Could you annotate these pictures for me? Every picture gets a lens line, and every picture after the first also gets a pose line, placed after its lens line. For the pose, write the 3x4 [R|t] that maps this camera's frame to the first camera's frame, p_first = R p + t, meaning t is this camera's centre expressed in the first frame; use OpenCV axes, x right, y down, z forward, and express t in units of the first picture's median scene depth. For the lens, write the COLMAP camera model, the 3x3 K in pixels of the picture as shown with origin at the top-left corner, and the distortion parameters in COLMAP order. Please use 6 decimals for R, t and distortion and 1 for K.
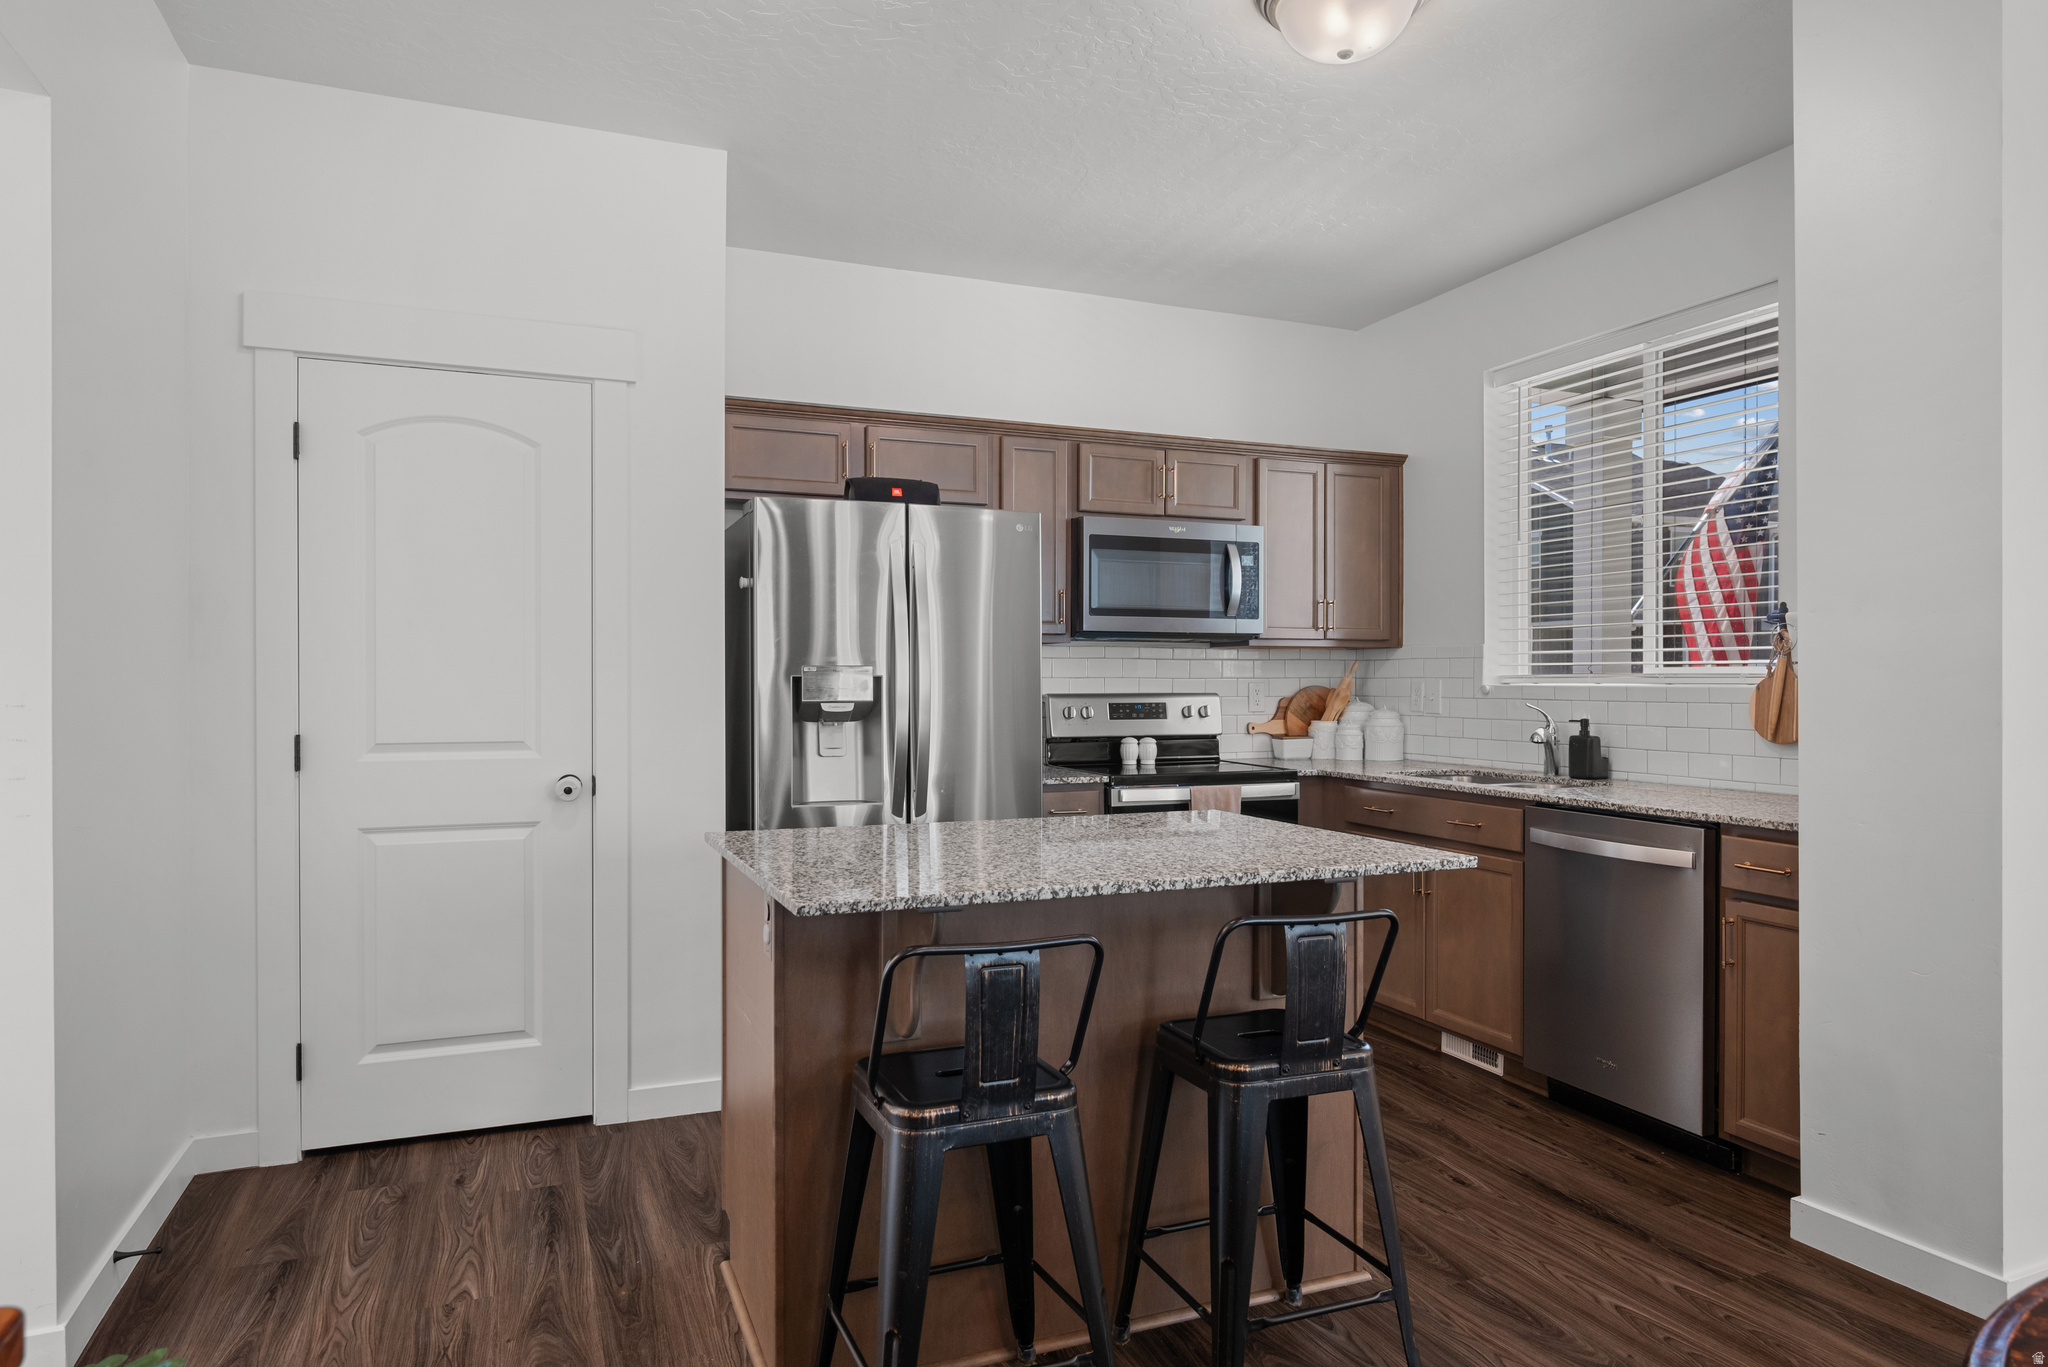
lens RADIAL K [[1233.7, 0, 1024.0], [0, 1233.7, 683.5], [0, 0, 1]] dist [0.000489, 0.000239]
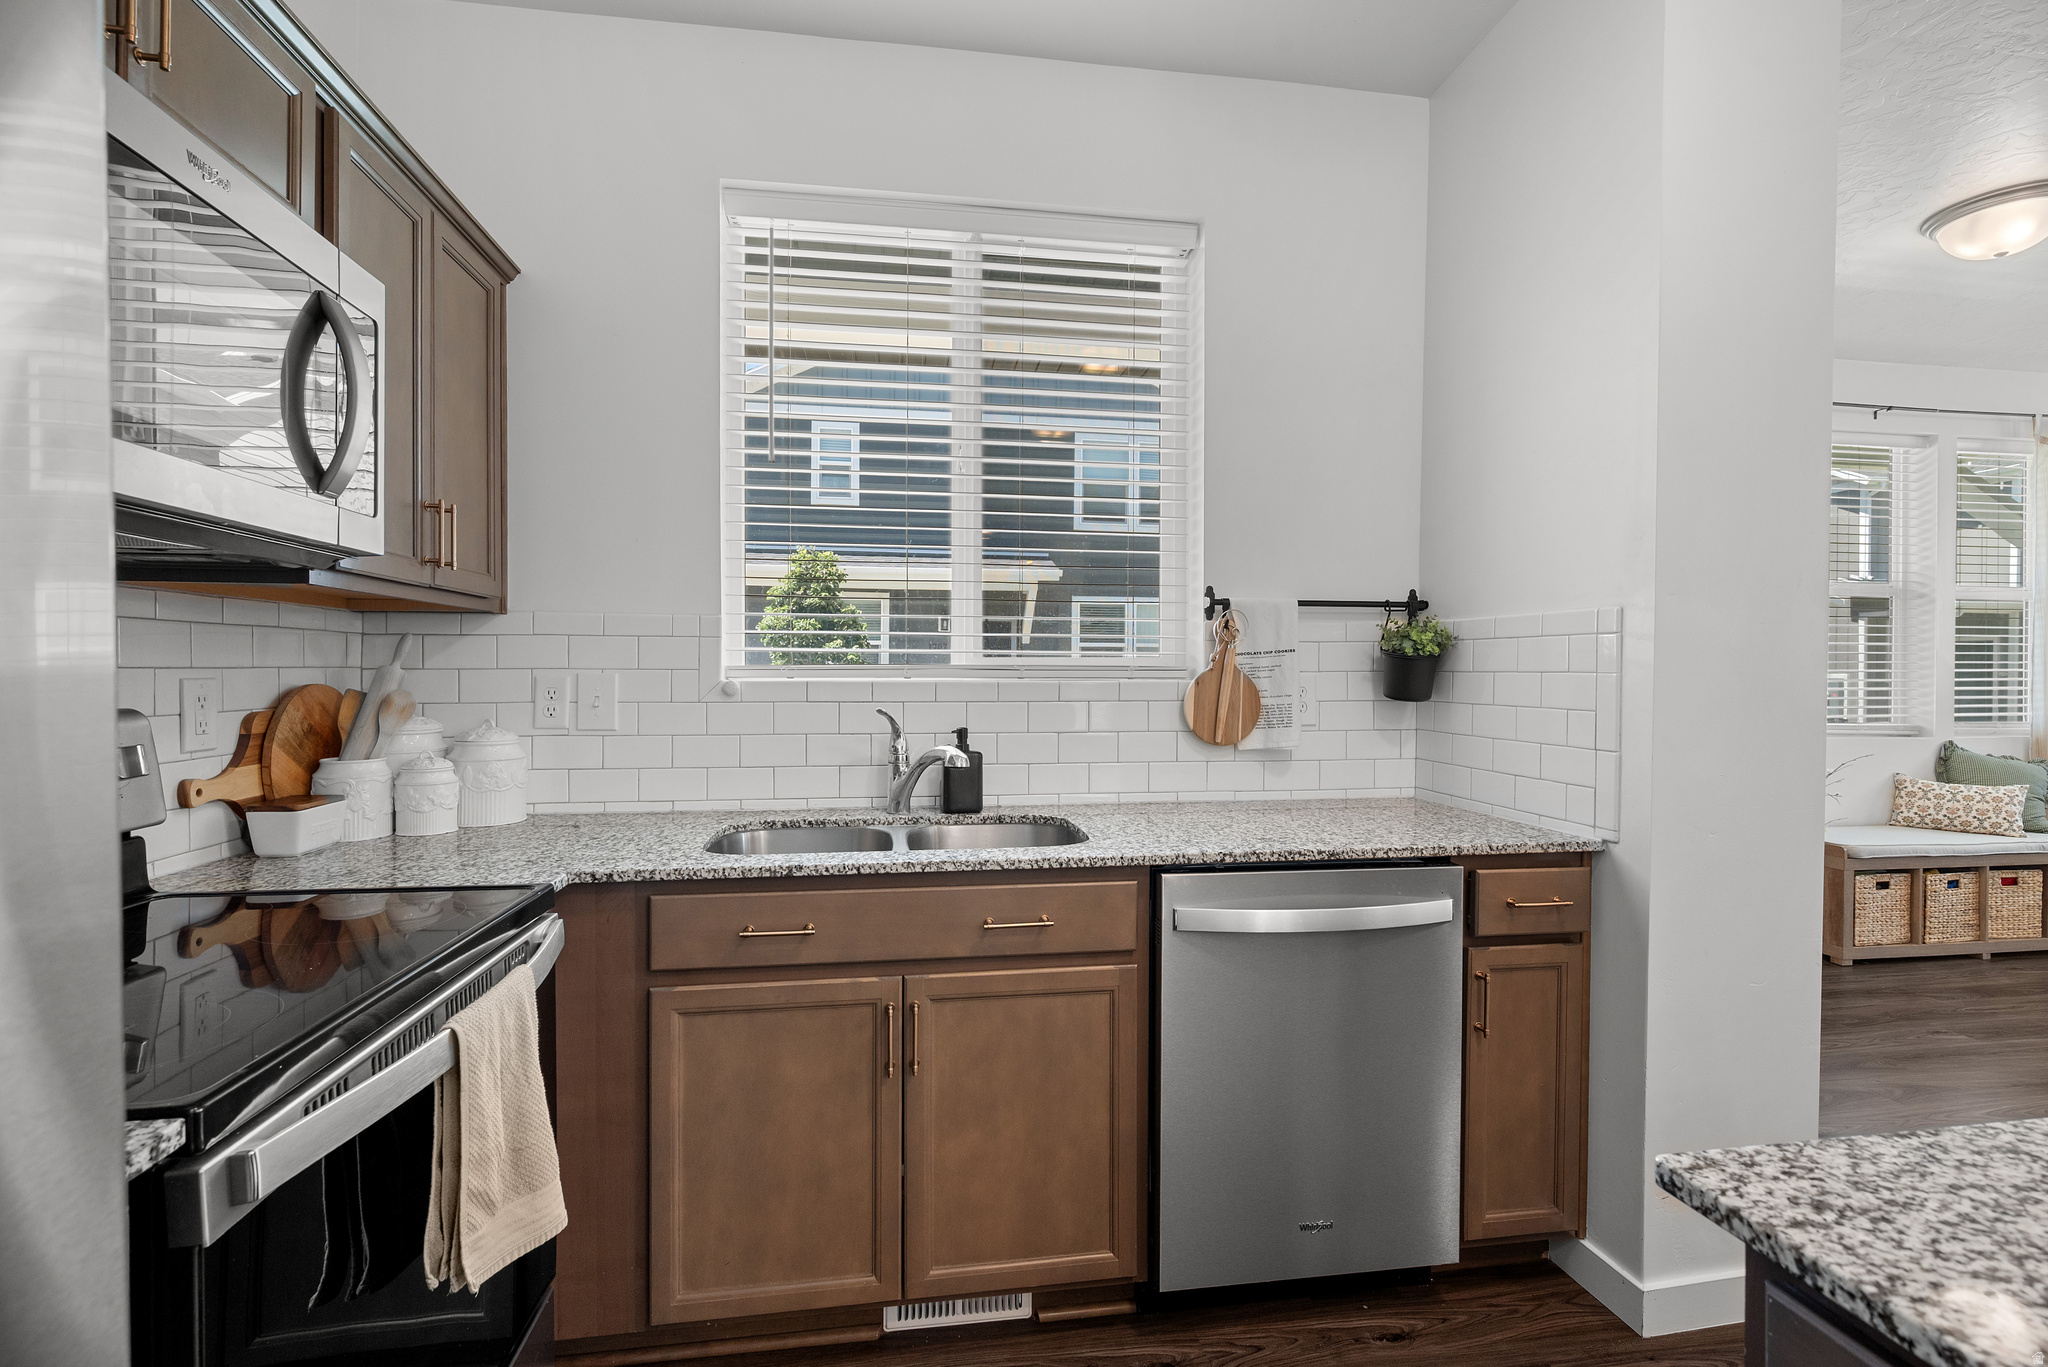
lens RADIAL K [[939.0, 0, 1024.0], [0, 939.0, 683.5], [0, 0, 1]] dist [0.003336, 0.000315]
pose [[0.226987, -0.011229, 0.973833, -0.057583], [0.001706, 0.999937, 0.011132, -0.002560], [-0.973896, -0.000865, 0.226992, 0.776171]]
